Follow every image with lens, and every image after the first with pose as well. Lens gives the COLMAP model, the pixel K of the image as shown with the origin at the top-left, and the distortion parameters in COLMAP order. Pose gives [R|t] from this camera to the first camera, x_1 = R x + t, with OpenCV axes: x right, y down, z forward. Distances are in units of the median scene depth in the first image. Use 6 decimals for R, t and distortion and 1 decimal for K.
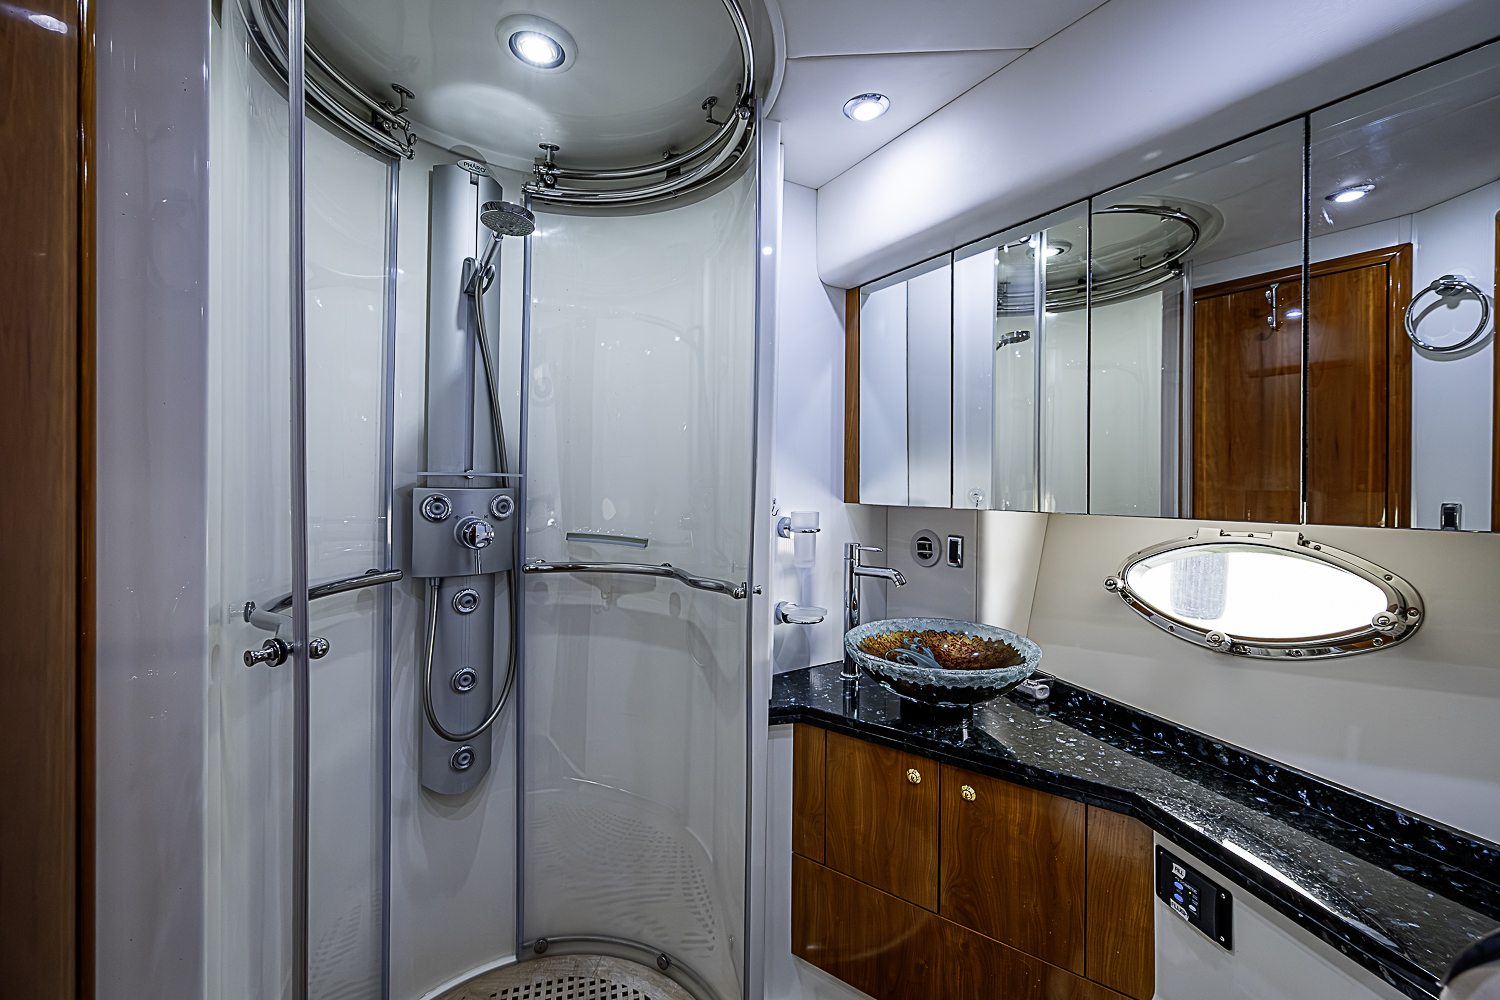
lens RADIAL K [[591.7, 0, 757.7], [0, 591.7, 480.4], [0, 0, 1]] dist [0.000083, -0.000244]
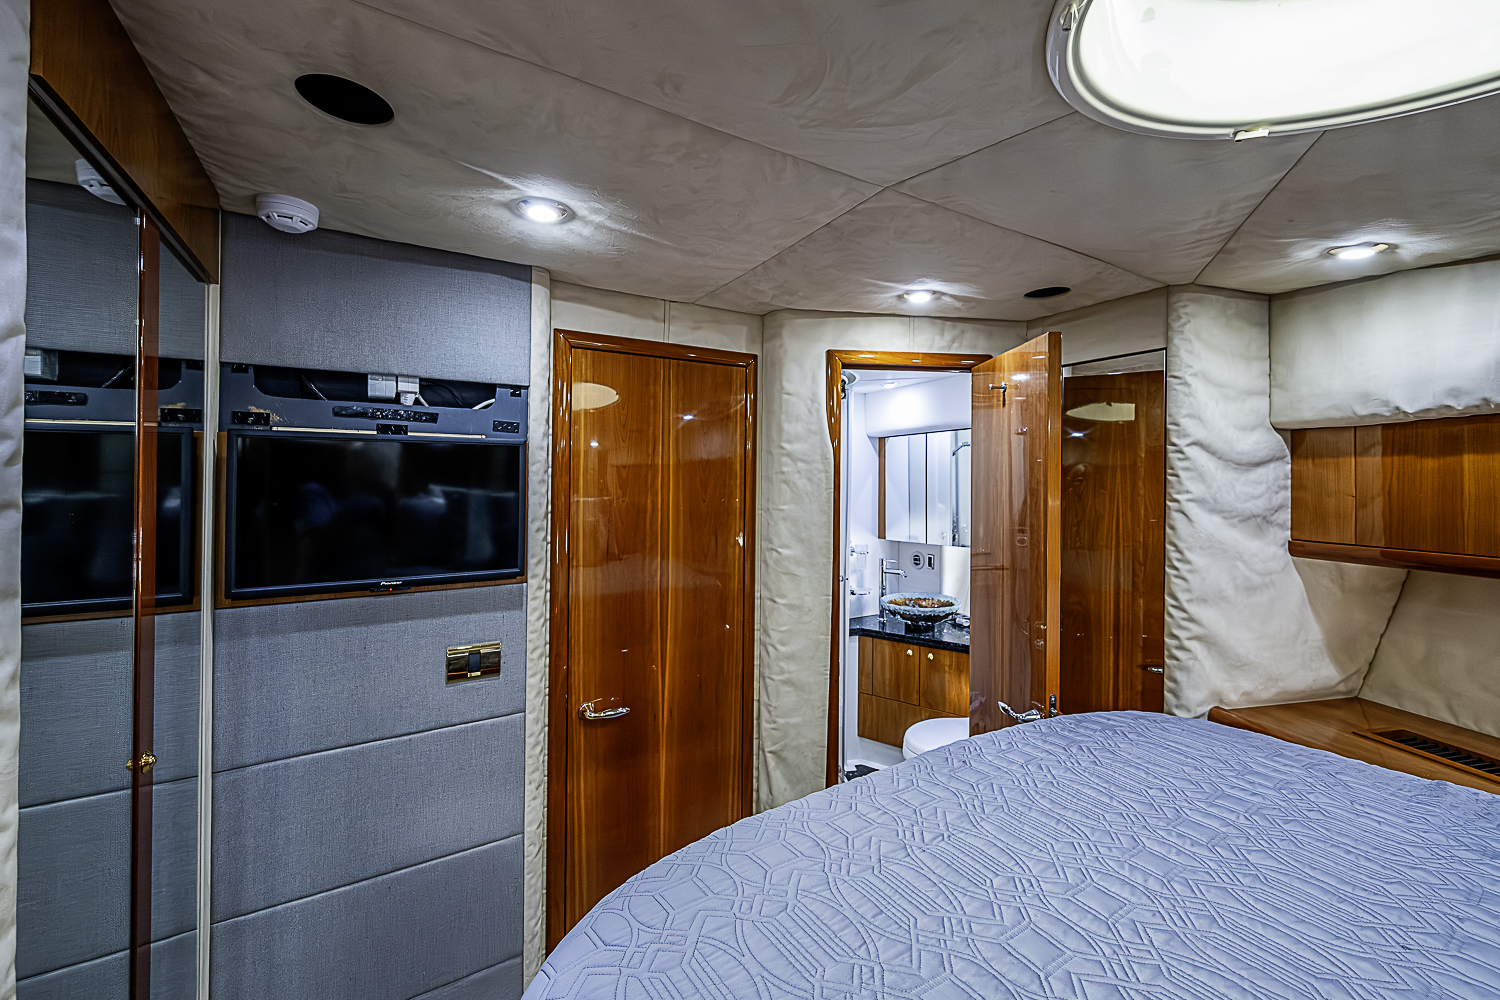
lens RADIAL K [[591.7, 0, 757.7], [0, 591.7, 480.4], [0, 0, 1]] dist [0.000083, -0.000244]
pose [[0.999614, -0.004253, -0.027450, -0.265229], [0.003968, 0.999938, -0.010434, -0.176633], [0.027492, 0.010321, 0.999569, -1.323411]]
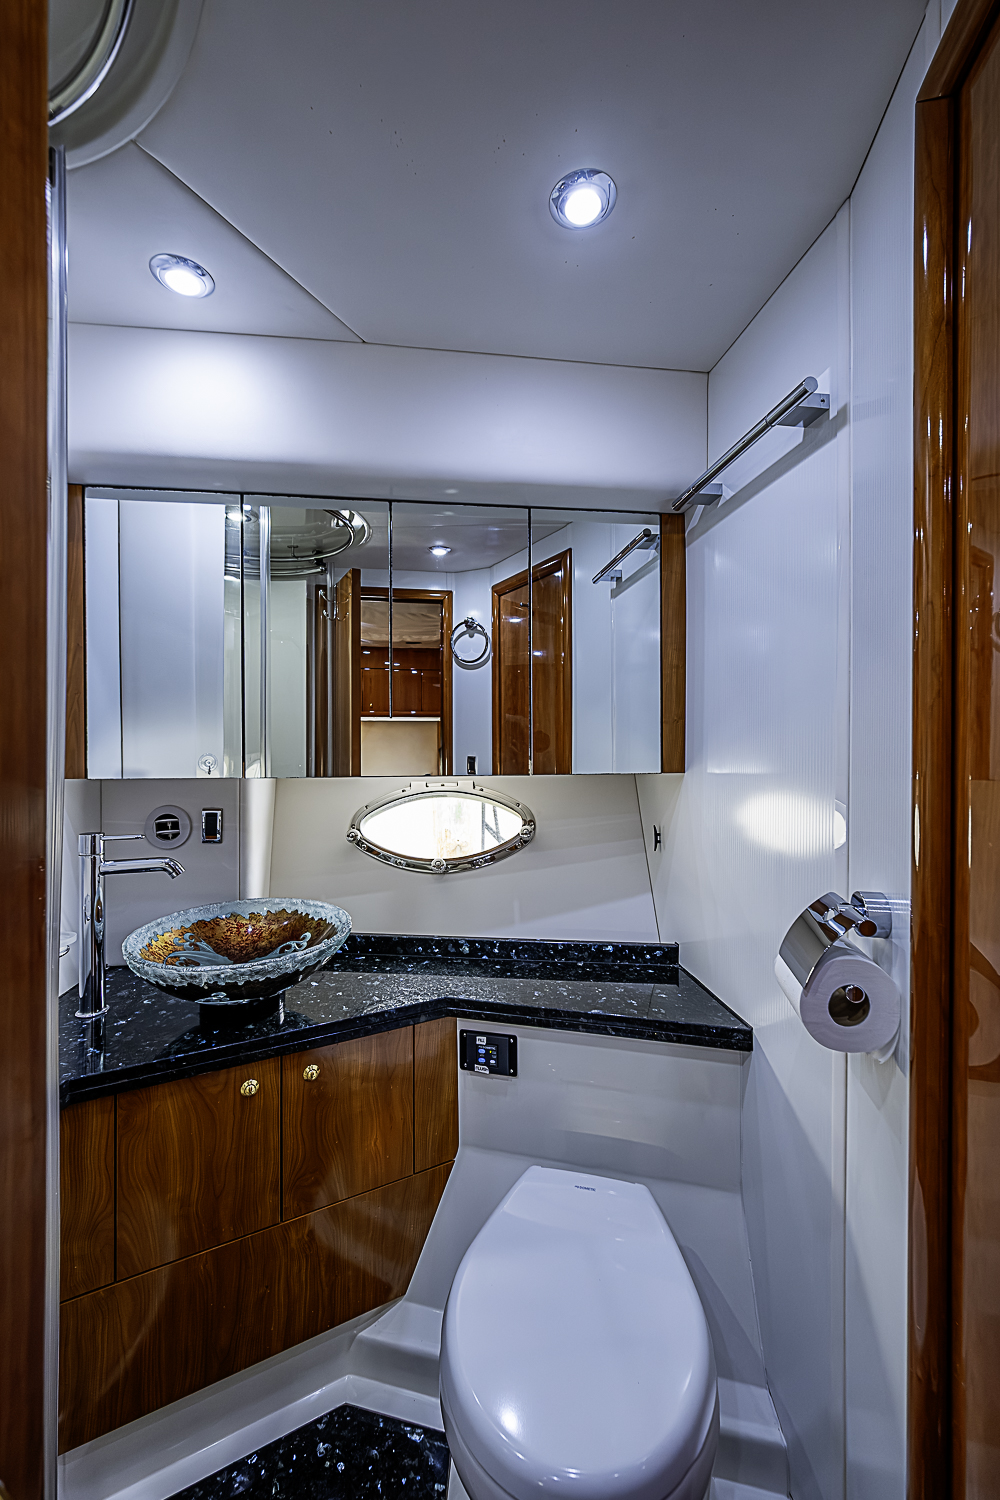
lens RADIAL K [[584.0, 0, 489.6], [0, 584.0, 741.5], [0, 0, 1]] dist [-0.000939, -0.000013]
pose [[0.454042, -0.006330, 0.890958, -0.294611], [0.002026, 0.999980, 0.006072, -0.013768], [-0.890978, -0.000952, 0.454045, 0.255218]]
